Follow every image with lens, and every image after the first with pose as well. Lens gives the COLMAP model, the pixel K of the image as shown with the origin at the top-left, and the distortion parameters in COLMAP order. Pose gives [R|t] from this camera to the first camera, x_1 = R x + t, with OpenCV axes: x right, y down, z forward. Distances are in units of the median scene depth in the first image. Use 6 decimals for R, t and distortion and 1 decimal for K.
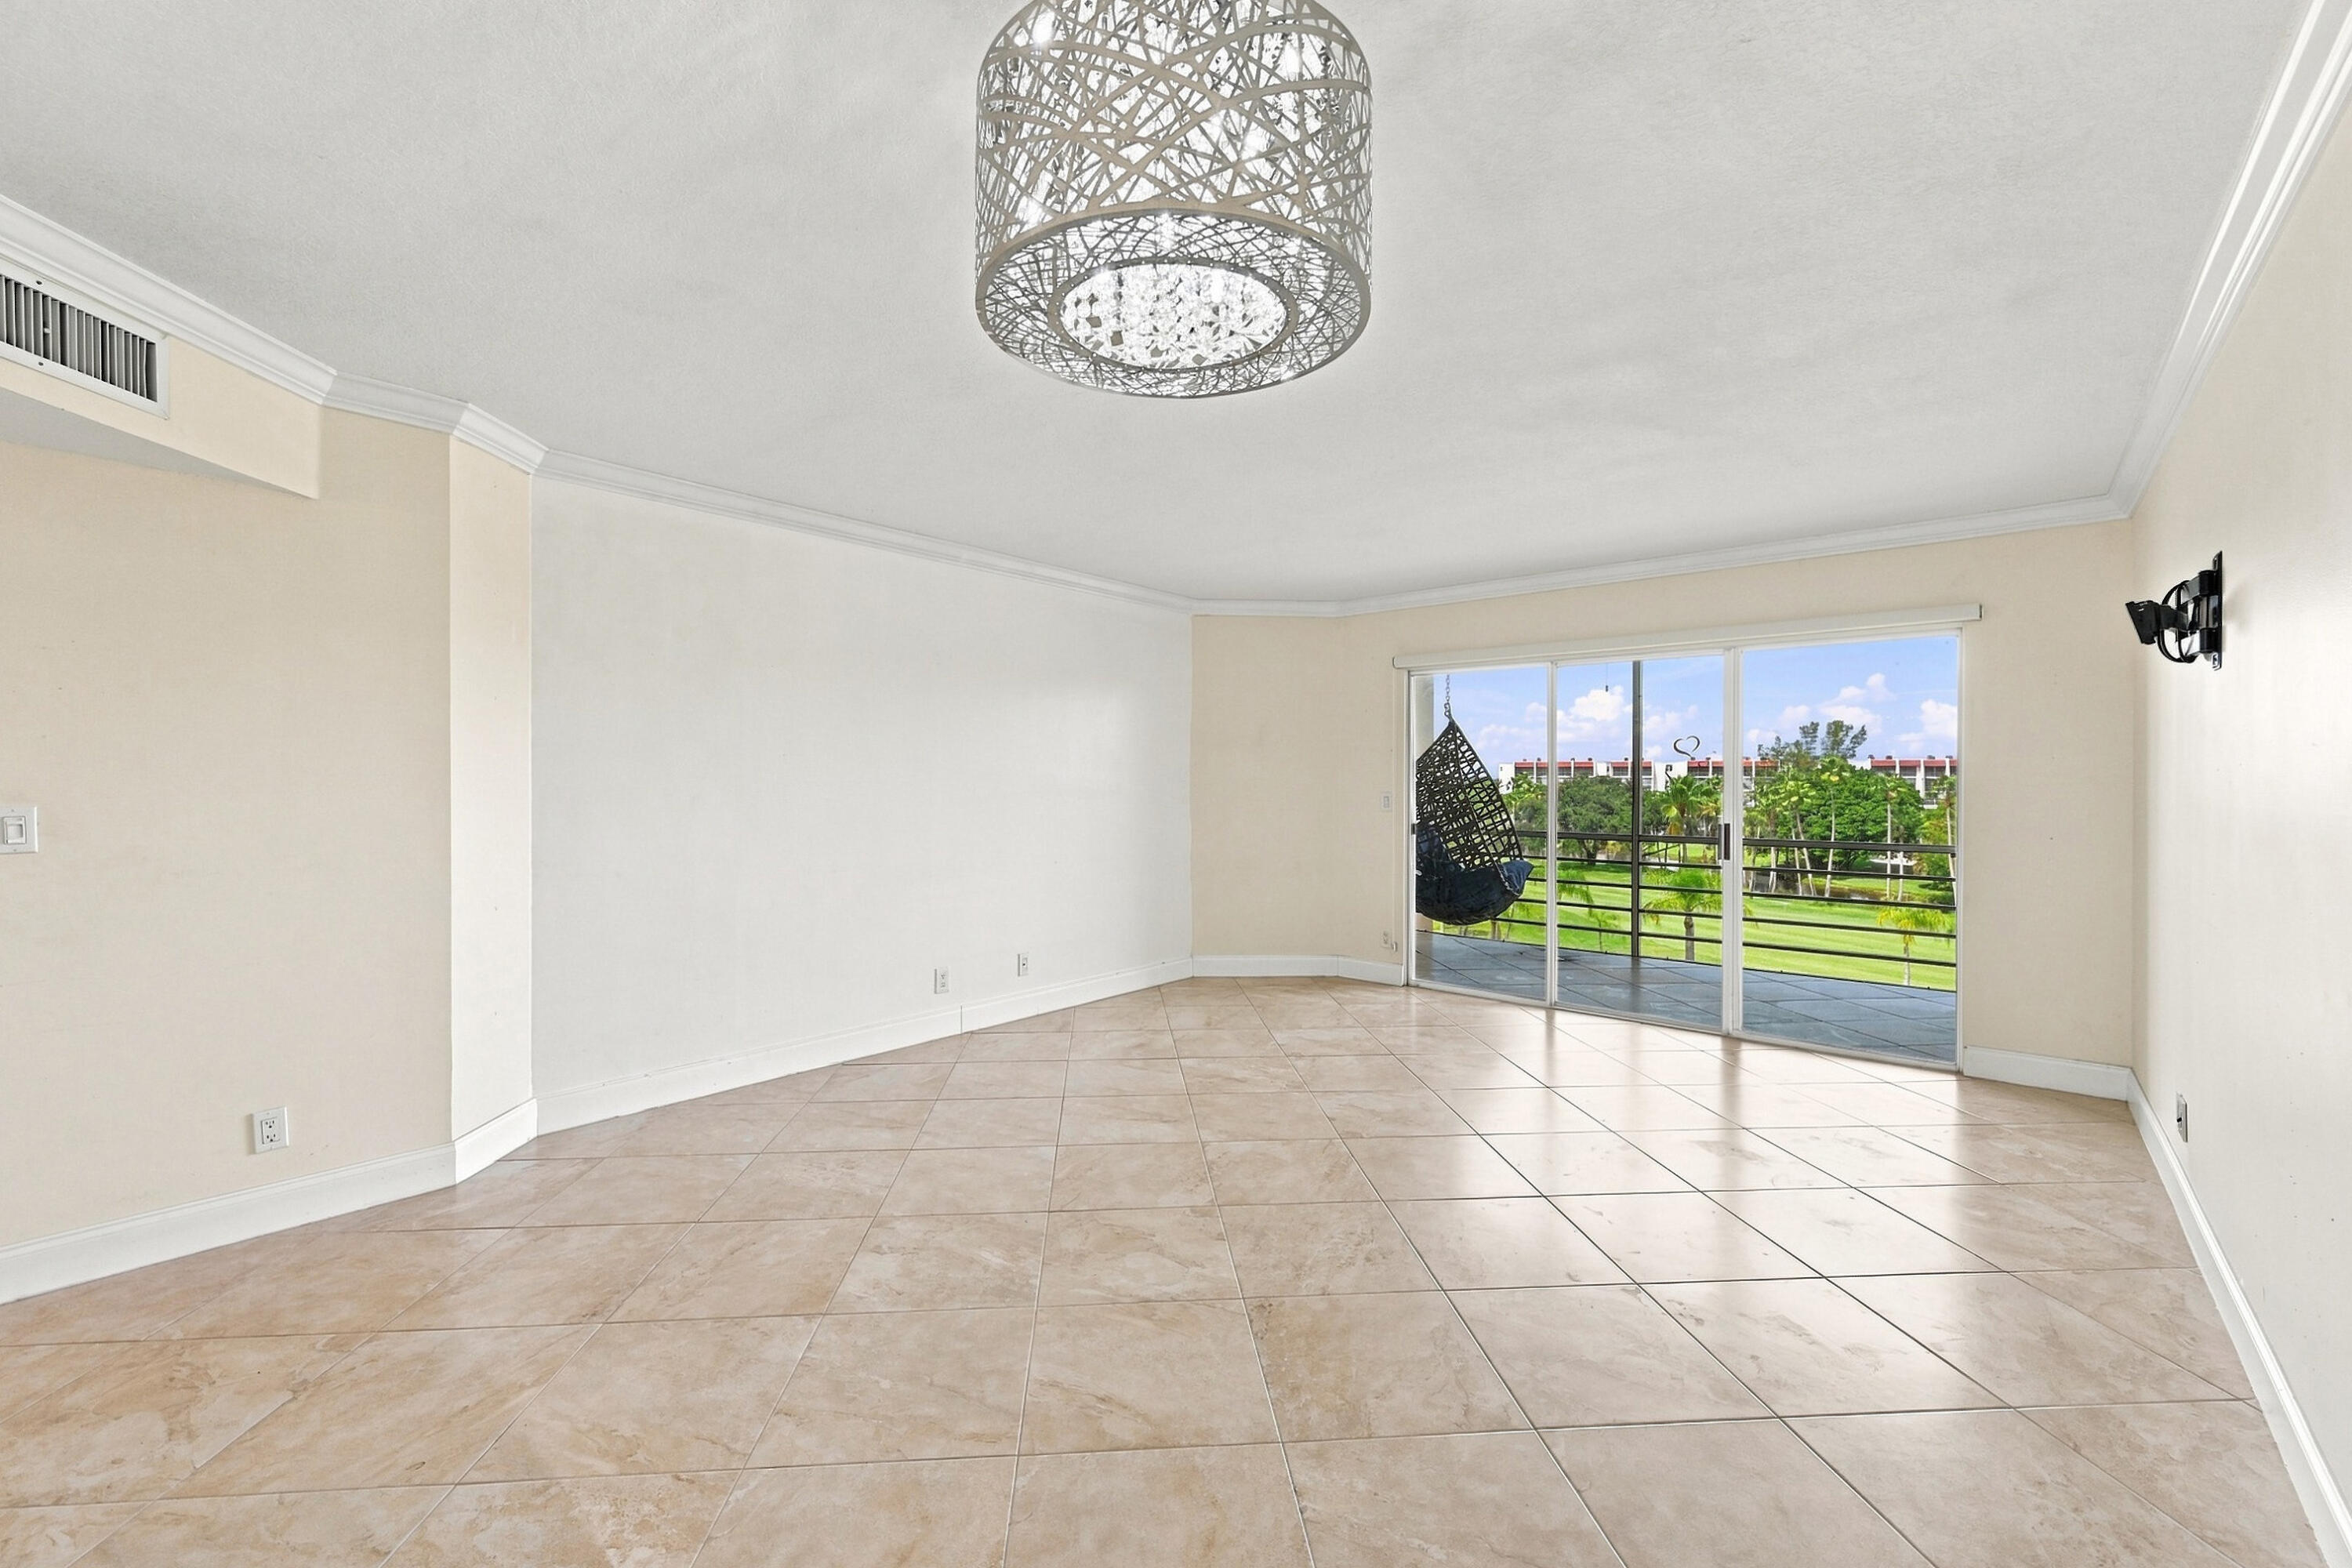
lens RADIAL K [[929.5, 0, 1177.1], [0, 929.5, 781.1], [0, 0, 1]] dist [0.004343, 0.000208]
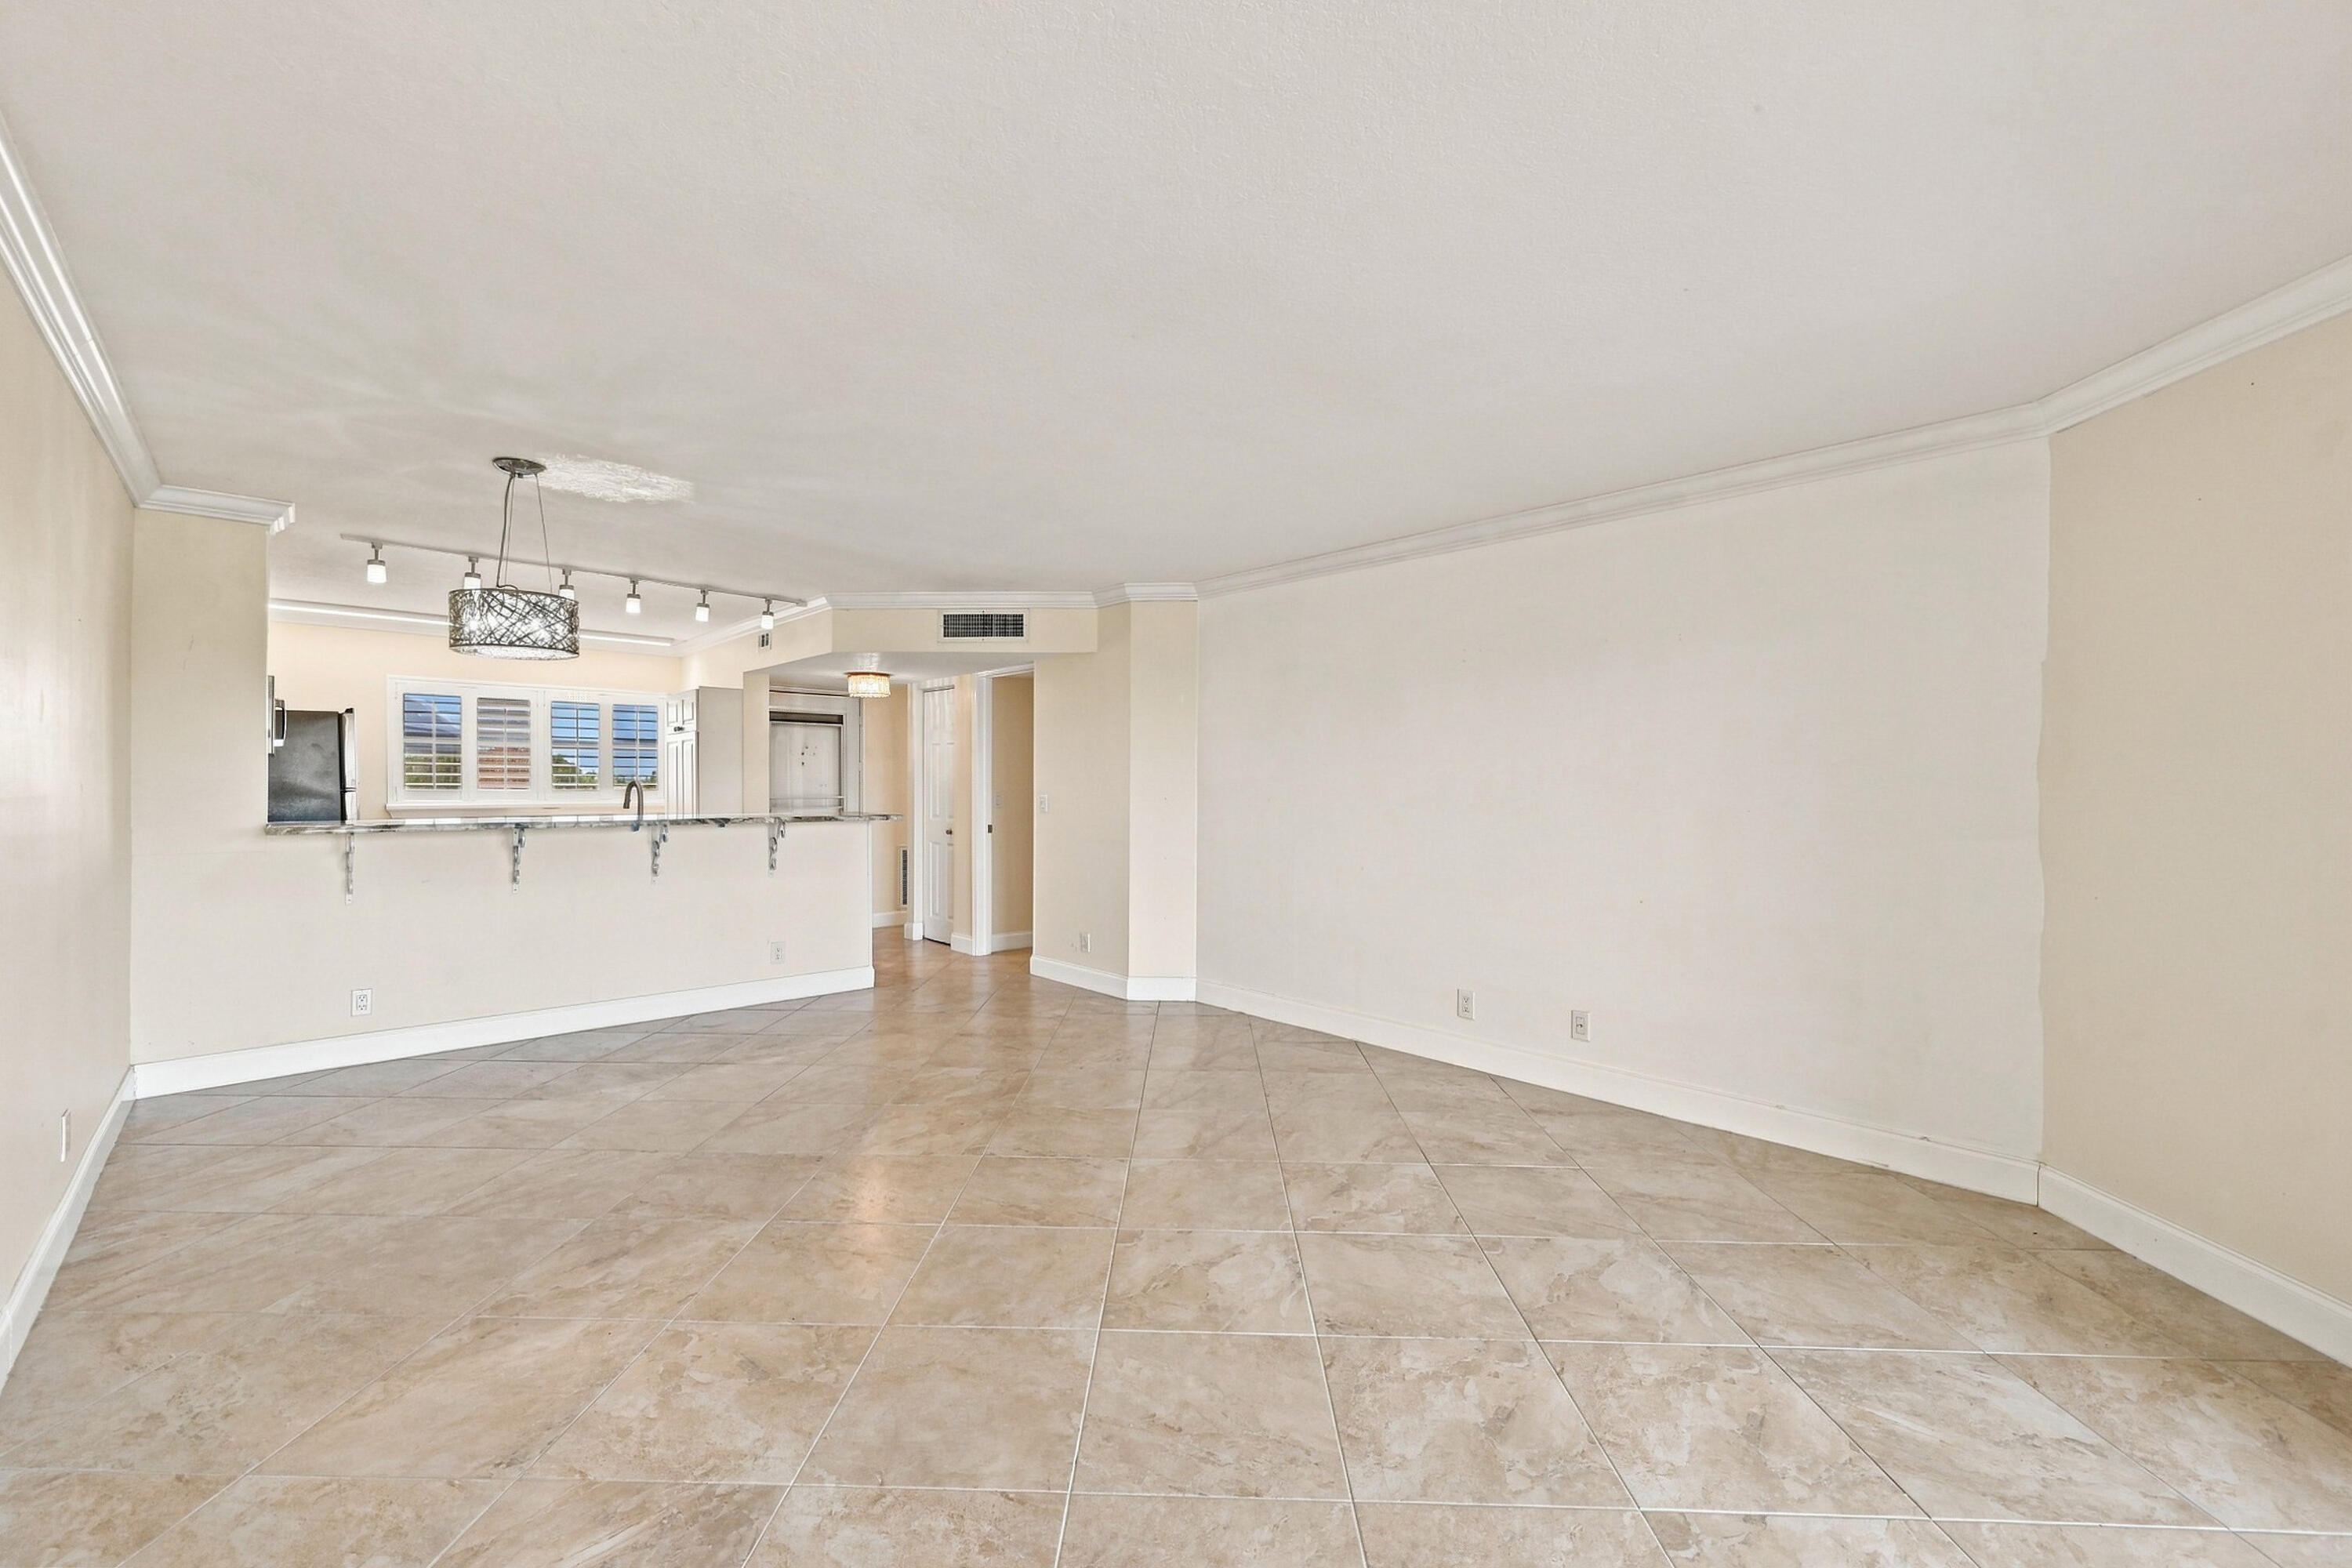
lens RADIAL K [[929.5, 0, 1173.3], [0, 929.5, 789.1], [0, 0, 1]] dist [0.004343, 0.000208]
pose [[-0.095211, 0.003810, -0.995450, 0.874252], [-0.000337, 0.999992, 0.003859, -0.004063], [0.995457, 0.000703, -0.095209, 1.002259]]
